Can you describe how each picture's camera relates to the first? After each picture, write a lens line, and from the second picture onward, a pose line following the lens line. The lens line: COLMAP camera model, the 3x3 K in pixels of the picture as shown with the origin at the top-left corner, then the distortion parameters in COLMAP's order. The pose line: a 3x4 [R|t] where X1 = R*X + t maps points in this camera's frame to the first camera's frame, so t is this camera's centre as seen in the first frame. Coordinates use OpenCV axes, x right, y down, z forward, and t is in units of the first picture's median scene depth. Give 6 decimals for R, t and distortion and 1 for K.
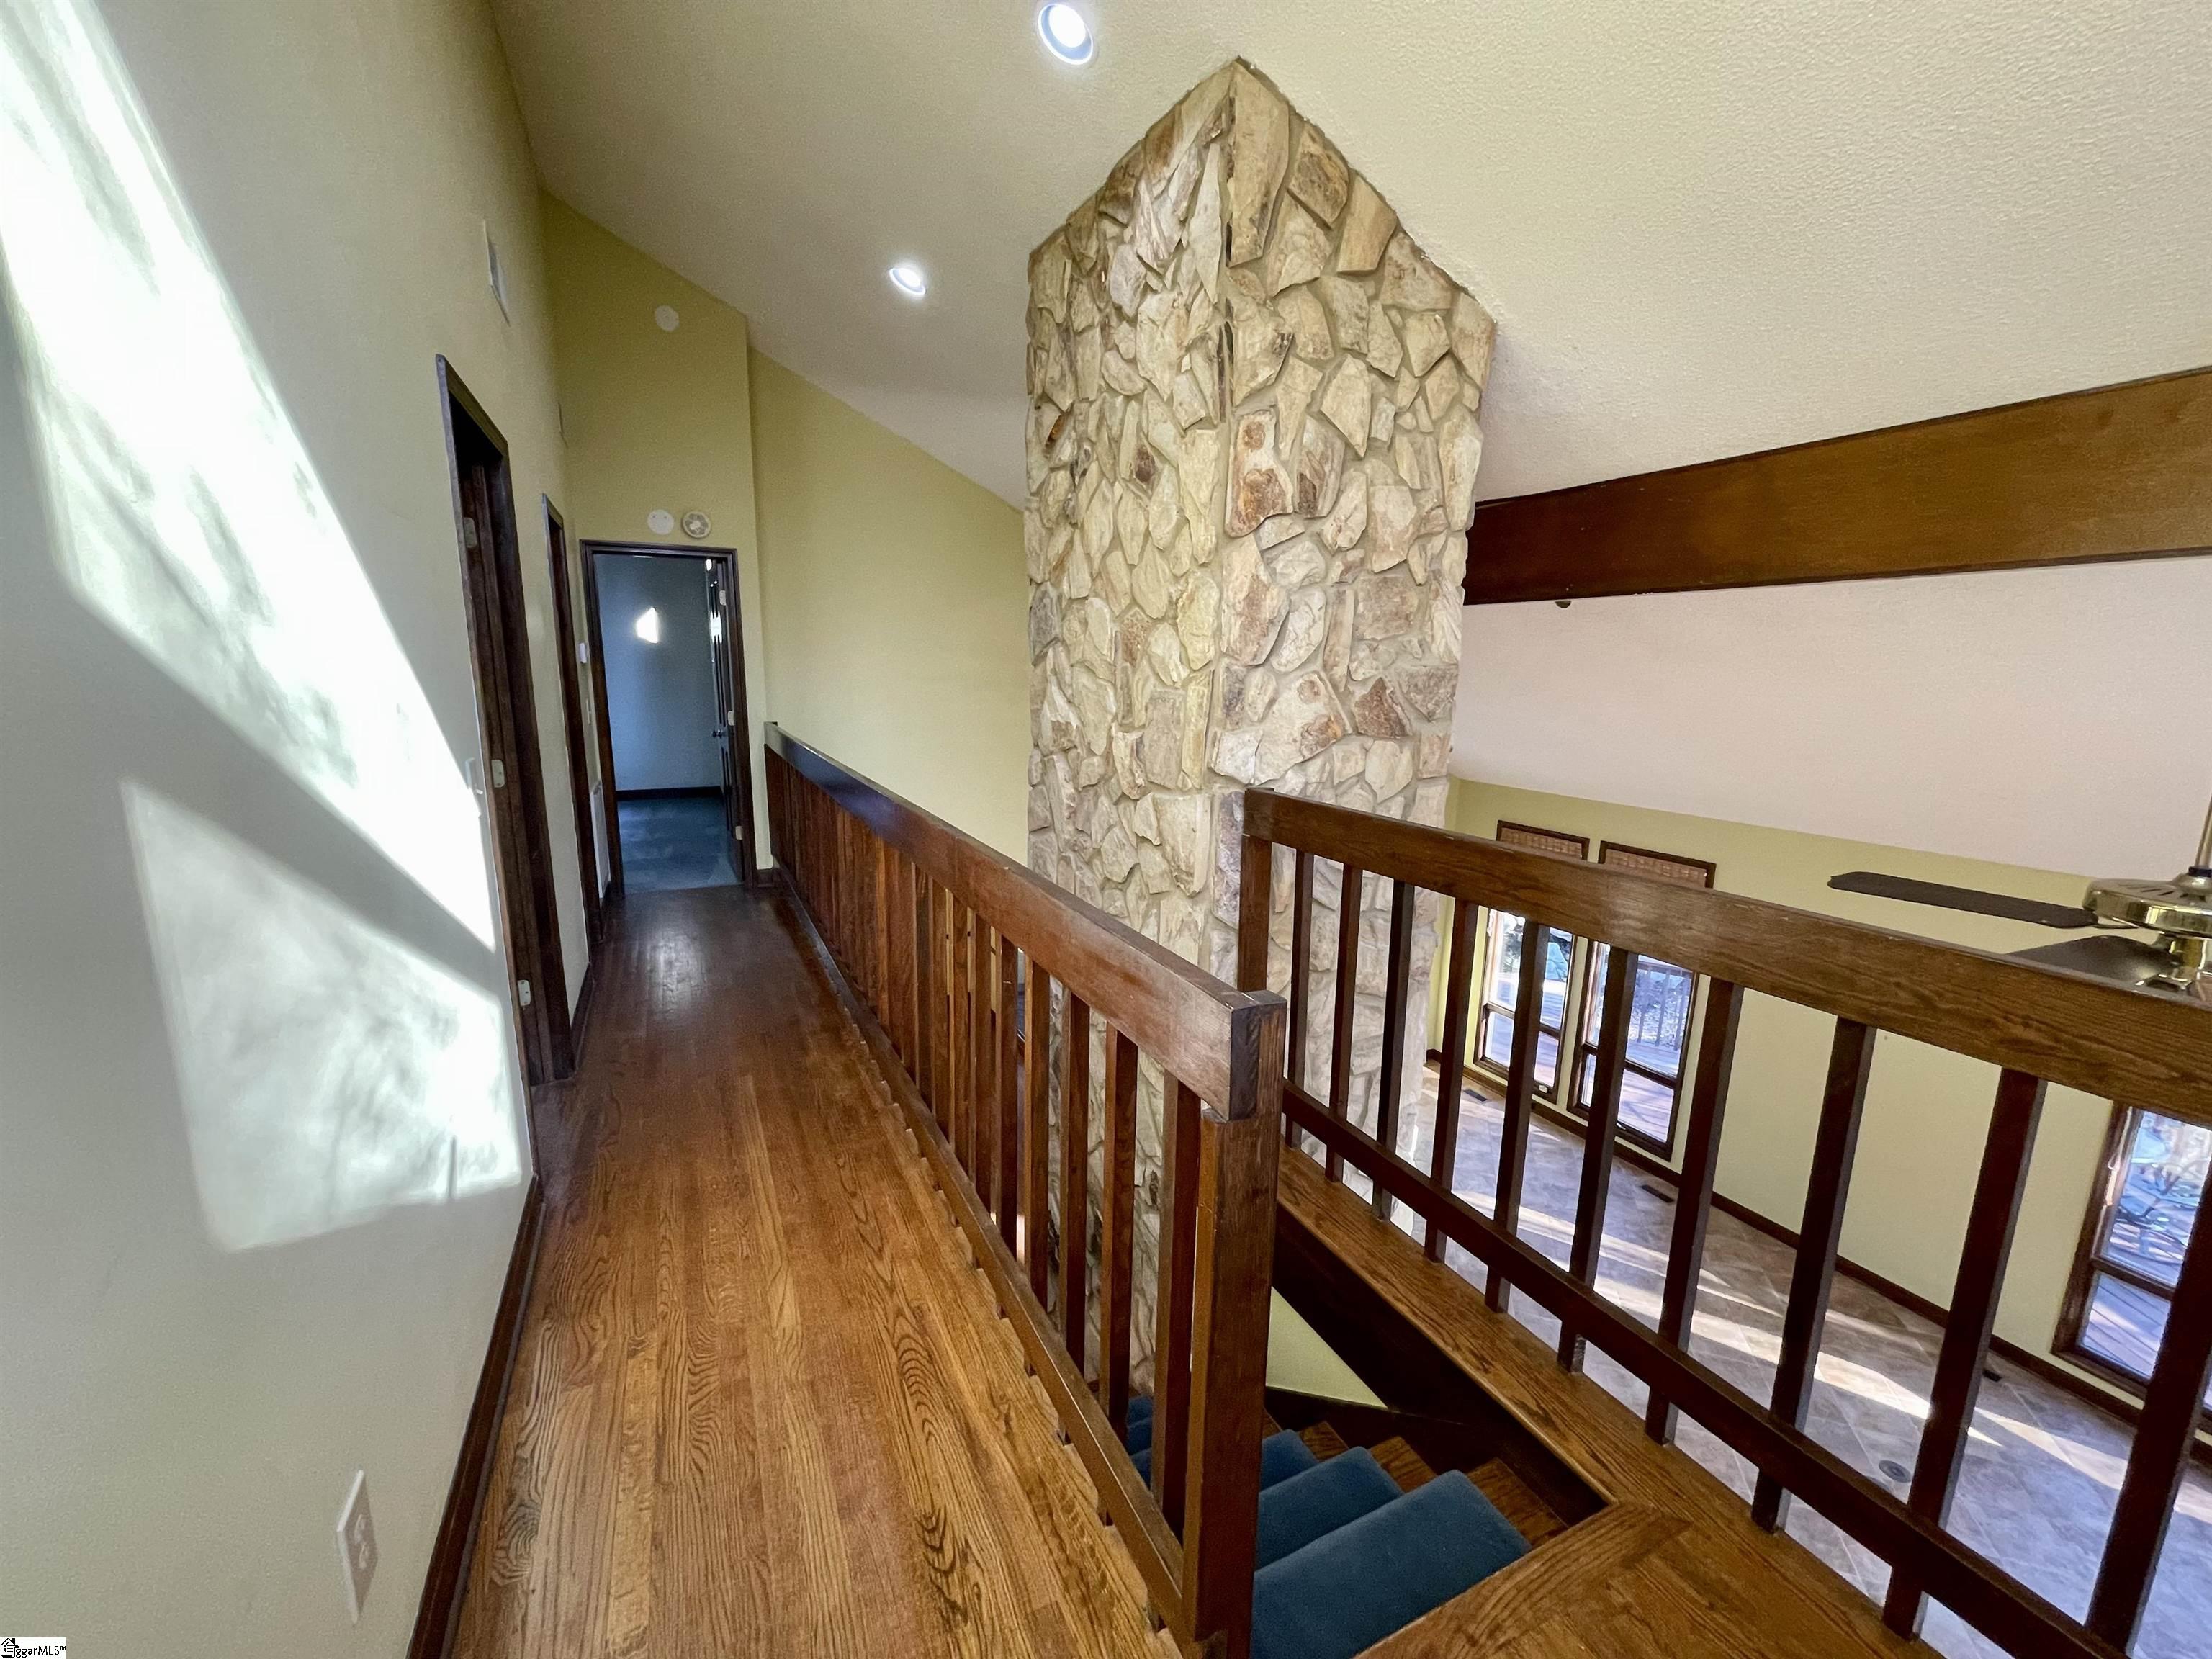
lens RADIAL K [[897.9, 0, 1114.7], [0, 897.9, 832.5], [0, 0, 1]] dist [0.009701, 0.000057]
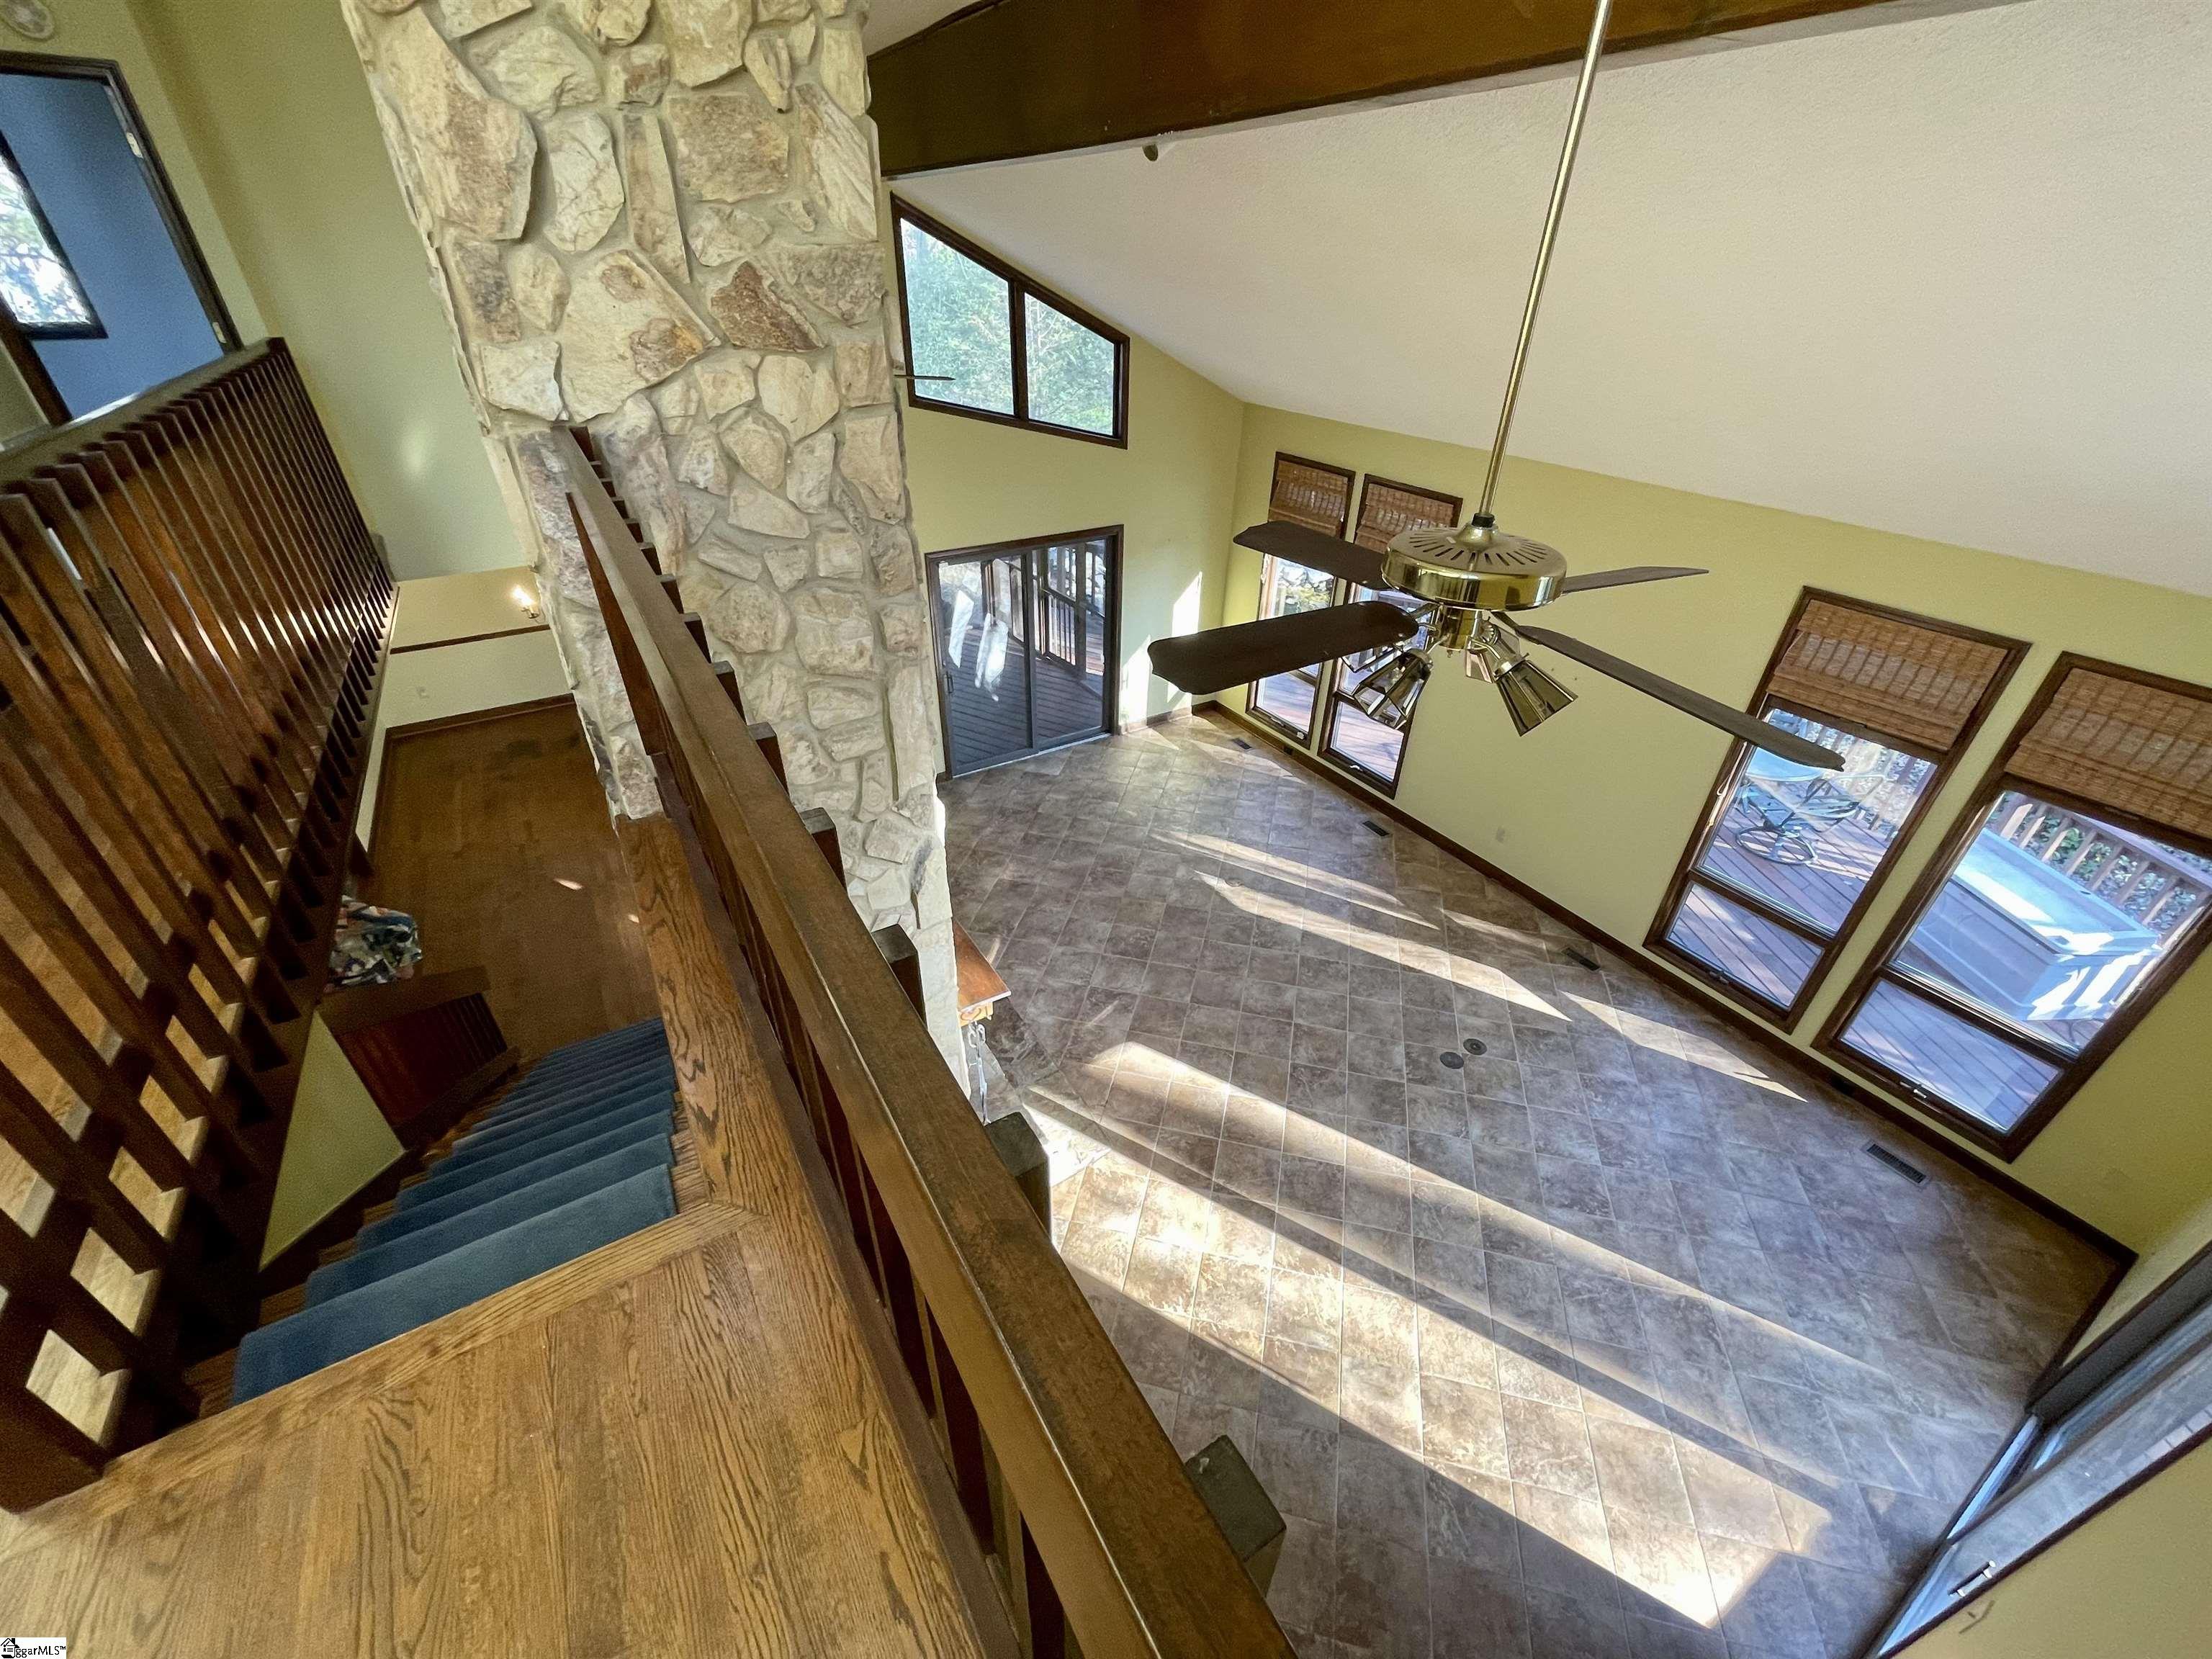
lens RADIAL K [[897.9, 0, 1101.1], [0, 897.9, 820.2], [0, 0, 1]] dist [0.009701, 0.000057]
pose [[0.996622, -0.049157, 0.065788, 0.521572], [0.021877, 0.931036, 0.364270, -0.005889], [-0.079157, -0.361600, 0.928967, 0.106246]]
